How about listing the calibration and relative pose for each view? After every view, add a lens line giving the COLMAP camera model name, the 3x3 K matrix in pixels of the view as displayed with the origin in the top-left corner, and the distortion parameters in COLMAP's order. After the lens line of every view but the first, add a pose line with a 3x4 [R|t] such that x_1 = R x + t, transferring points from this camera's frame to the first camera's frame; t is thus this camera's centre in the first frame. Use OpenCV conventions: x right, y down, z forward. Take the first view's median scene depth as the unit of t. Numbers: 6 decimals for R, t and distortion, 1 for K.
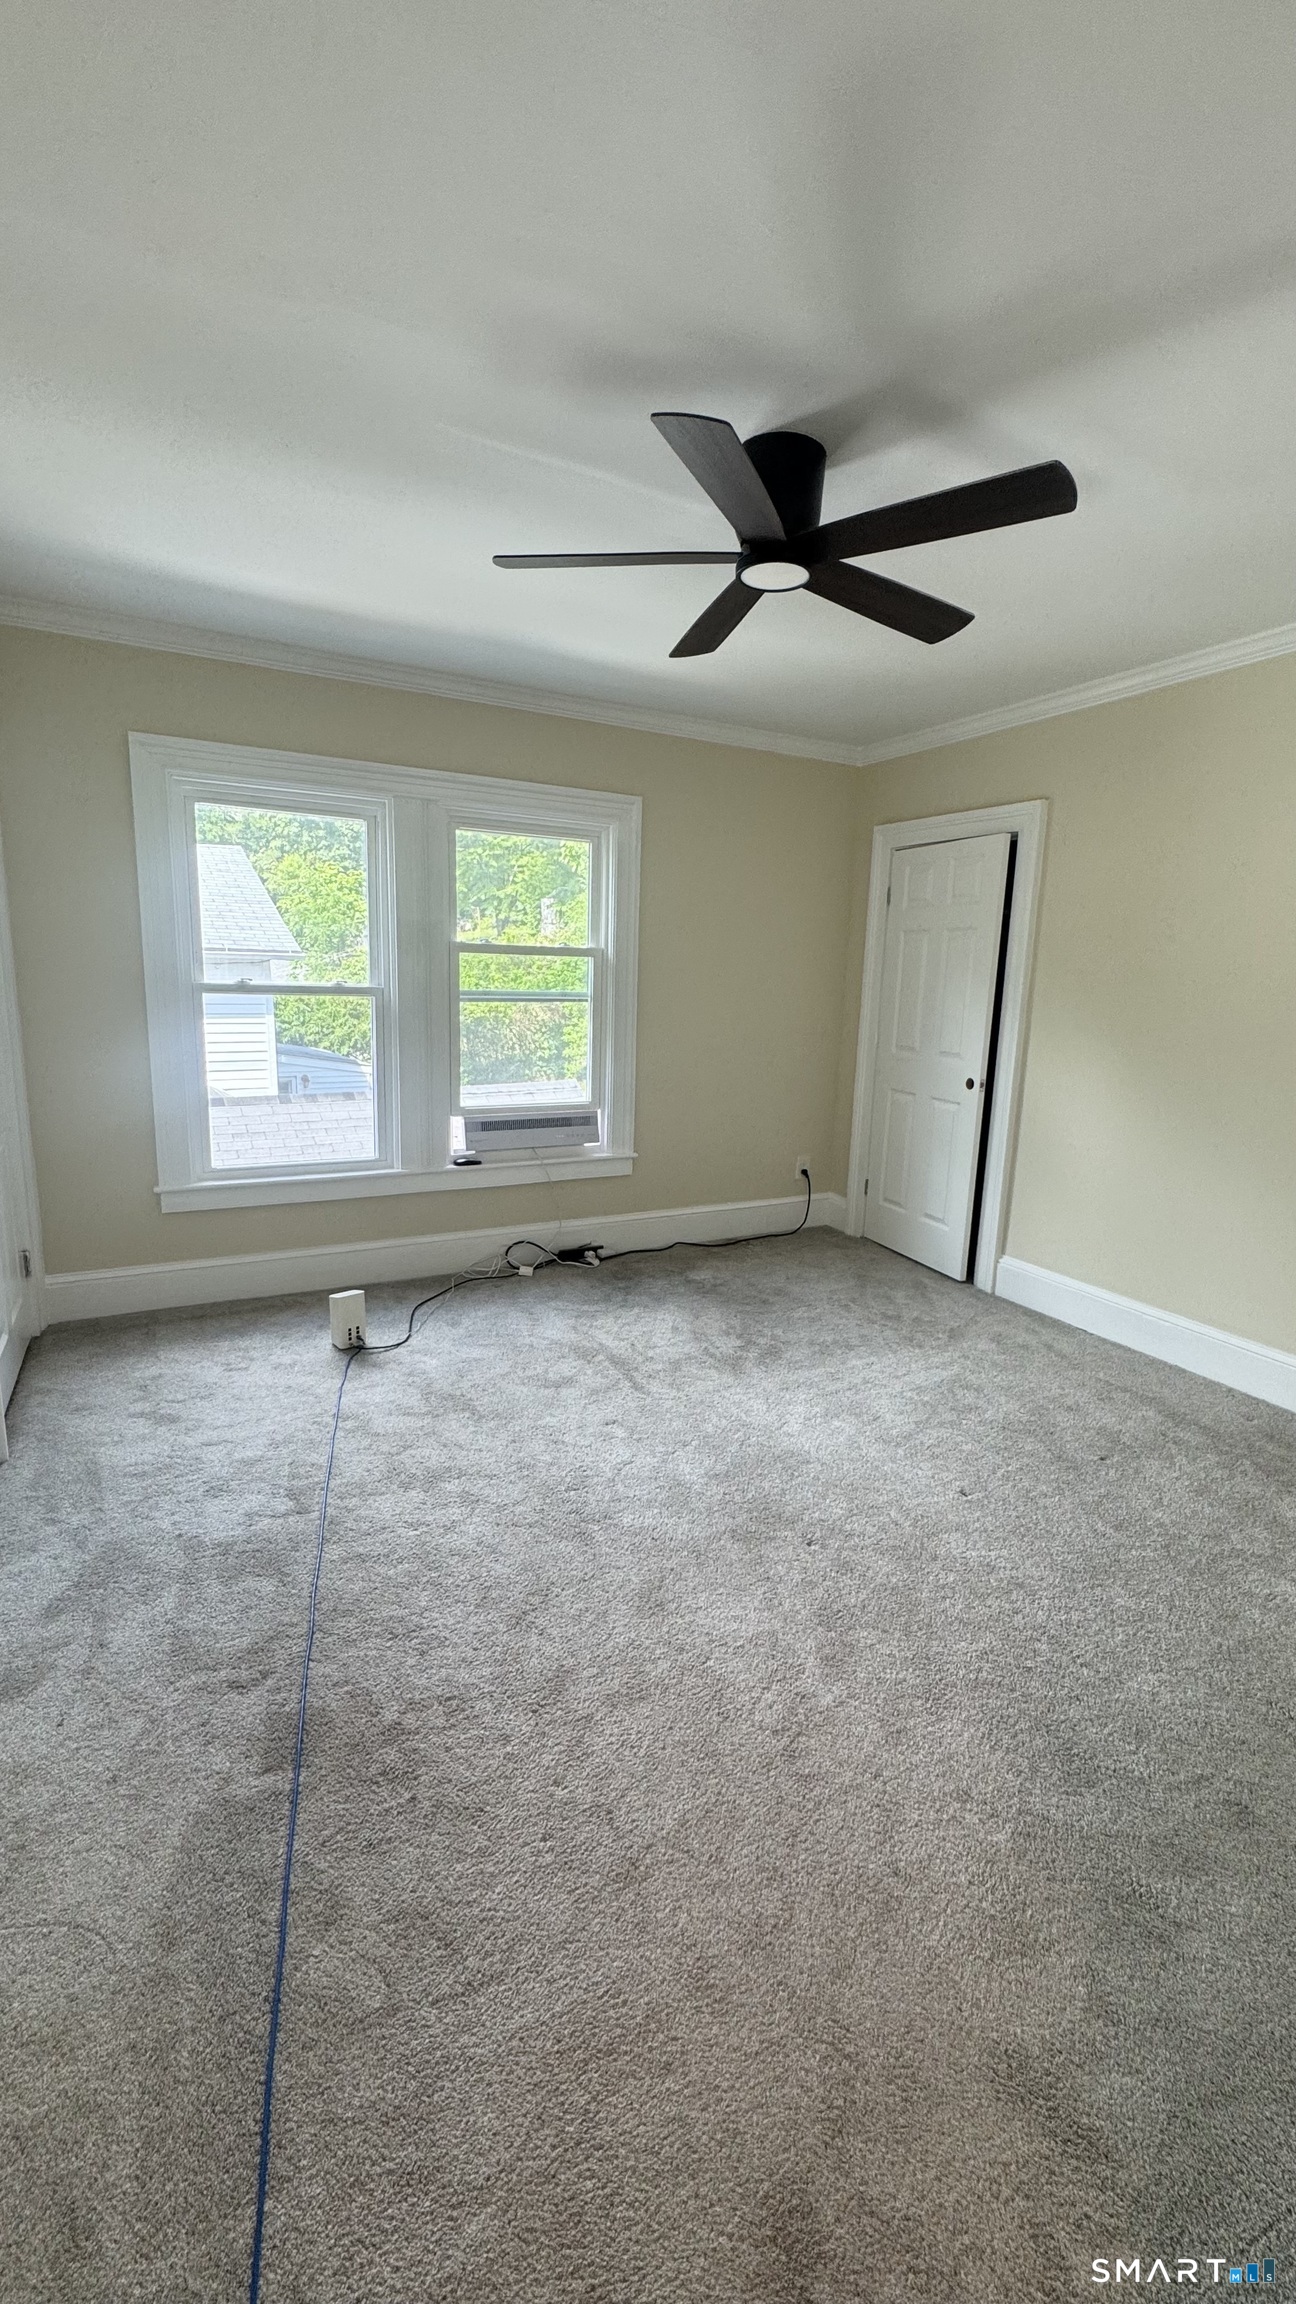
lens RADIAL K [[923.3, 0, 657.8], [0, 923.3, 1149.5], [0, 0, 1]] dist [-0.002941, 0.000215]
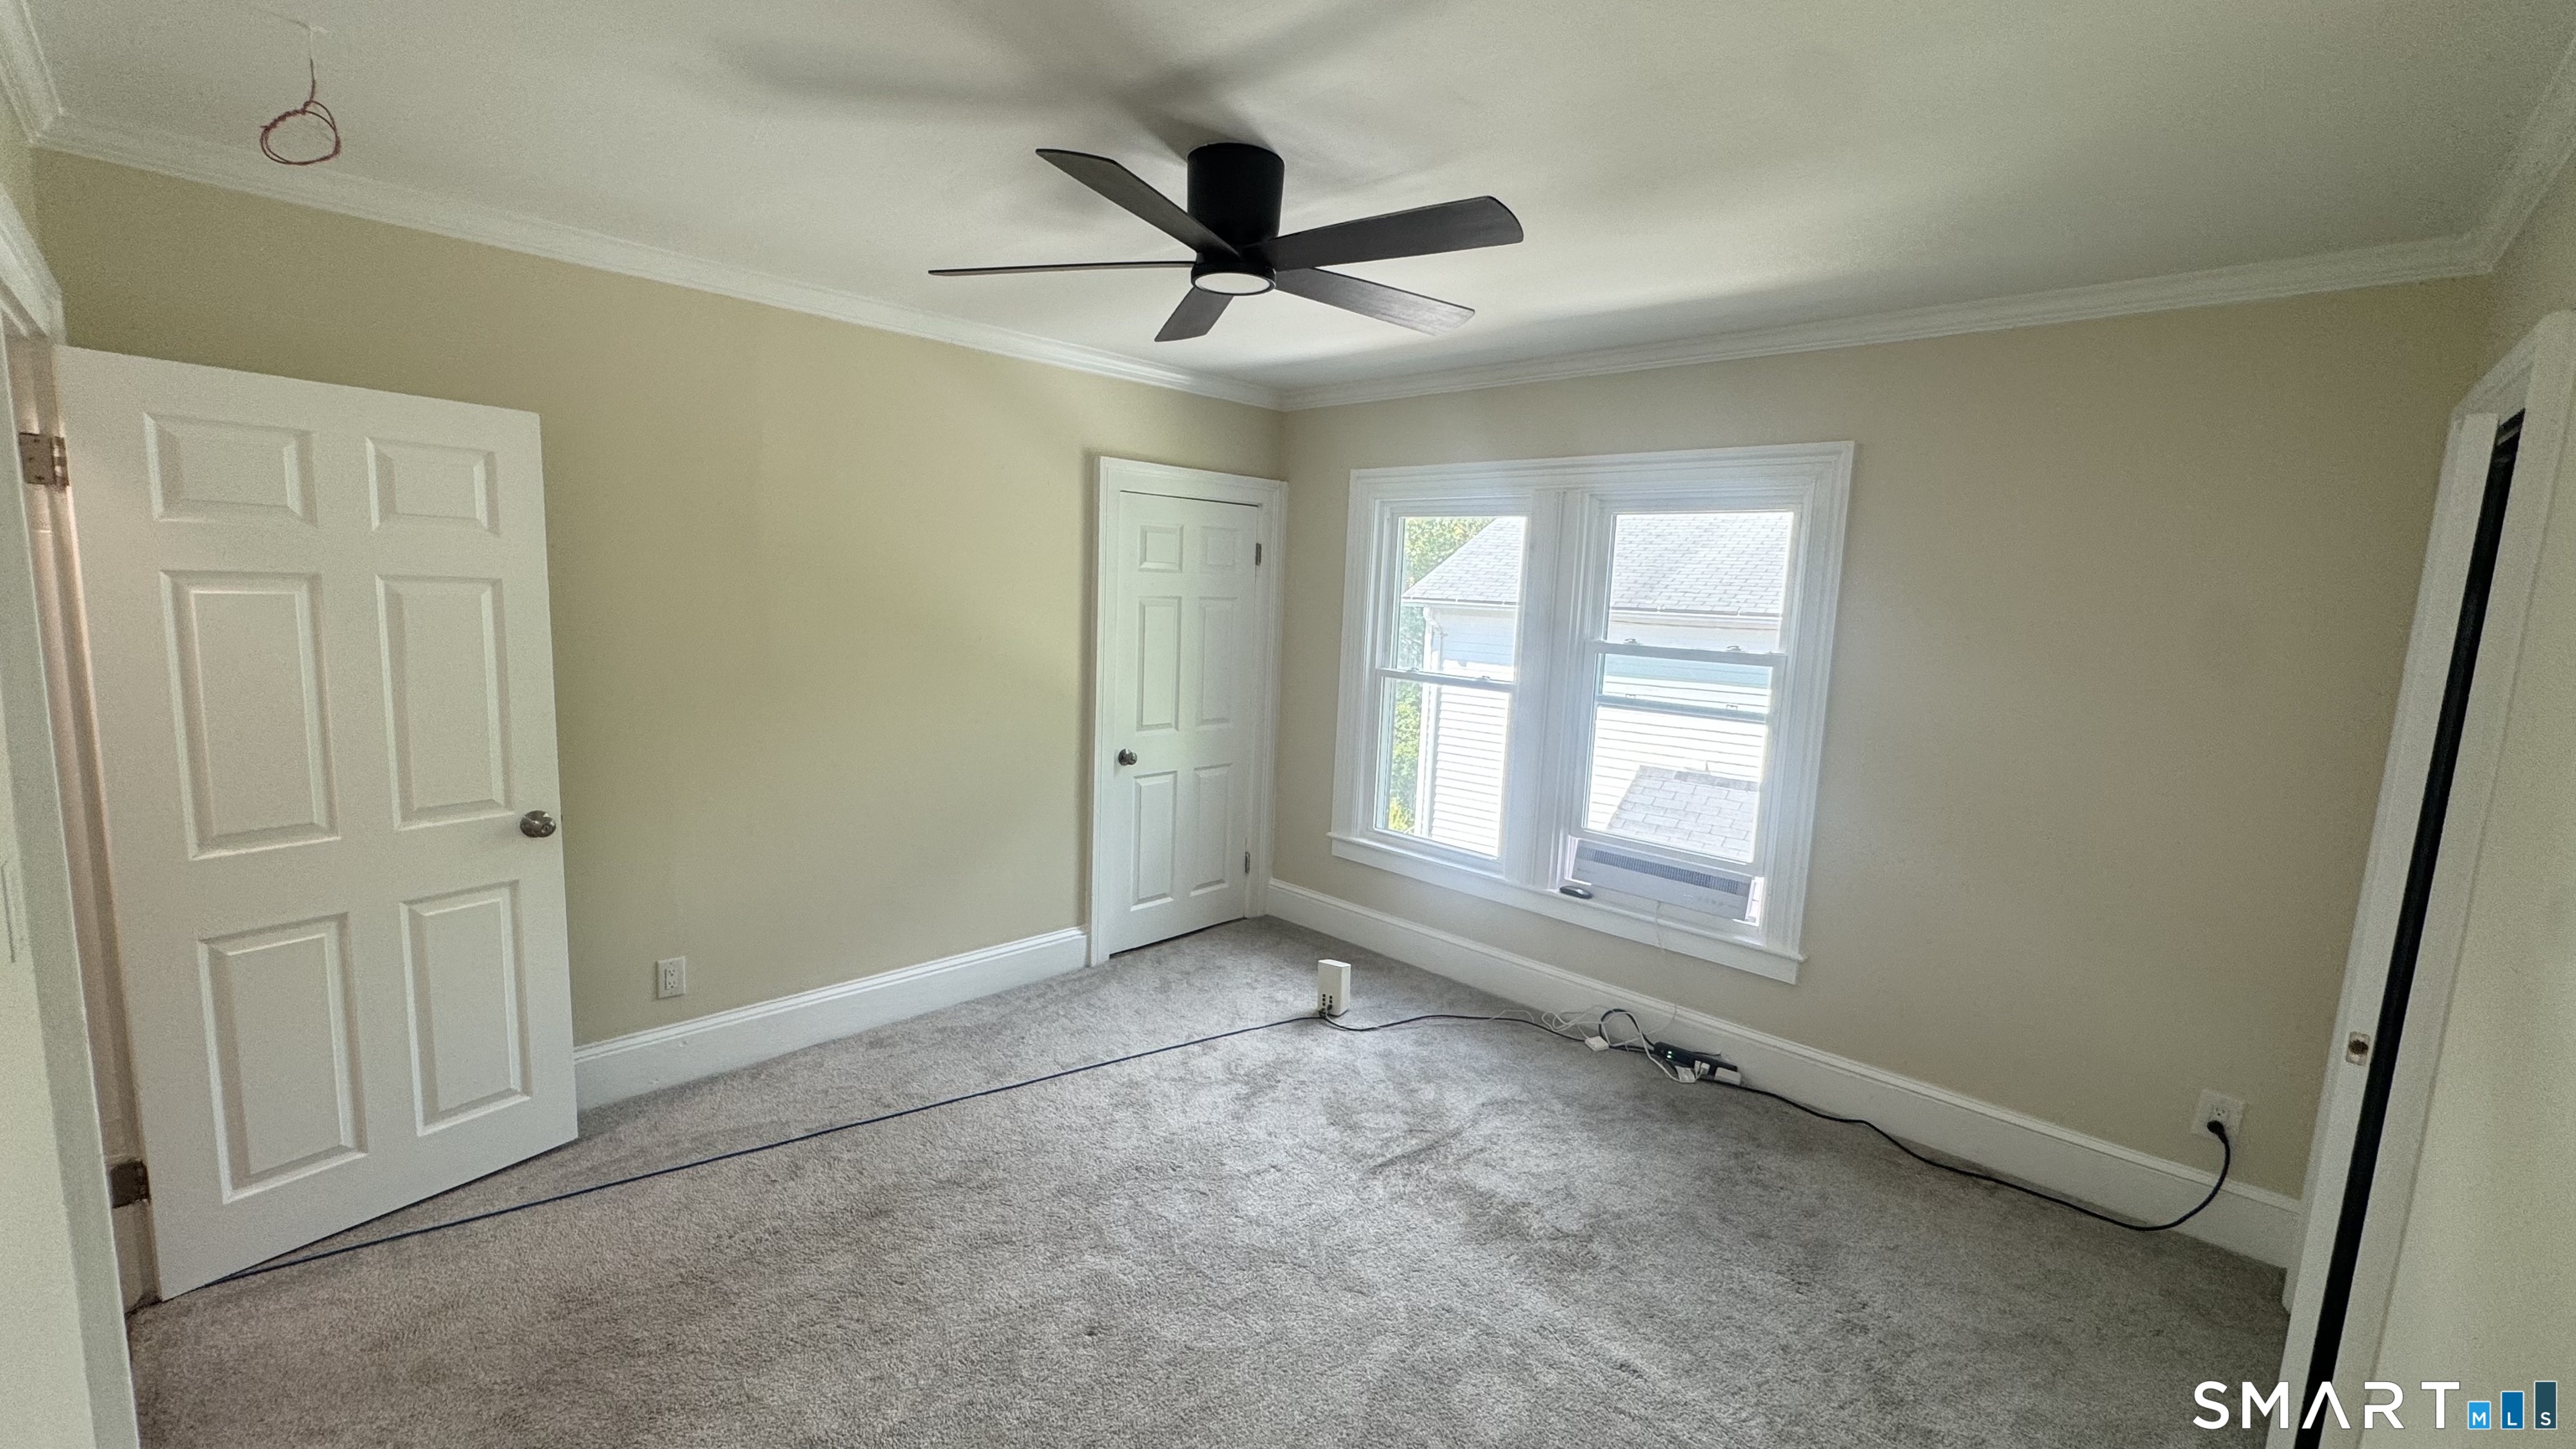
lens RADIAL K [[1032.3, 0, 1287.2], [0, 1032.3, 716.9], [0, 0, 1]] dist [-0.002941, 0.000215]
pose [[0.310165, 0.101954, -0.945200, 0.606288], [-0.210811, 0.976857, 0.036192, -0.124861], [0.927015, 0.188033, 0.324479, 0.411834]]
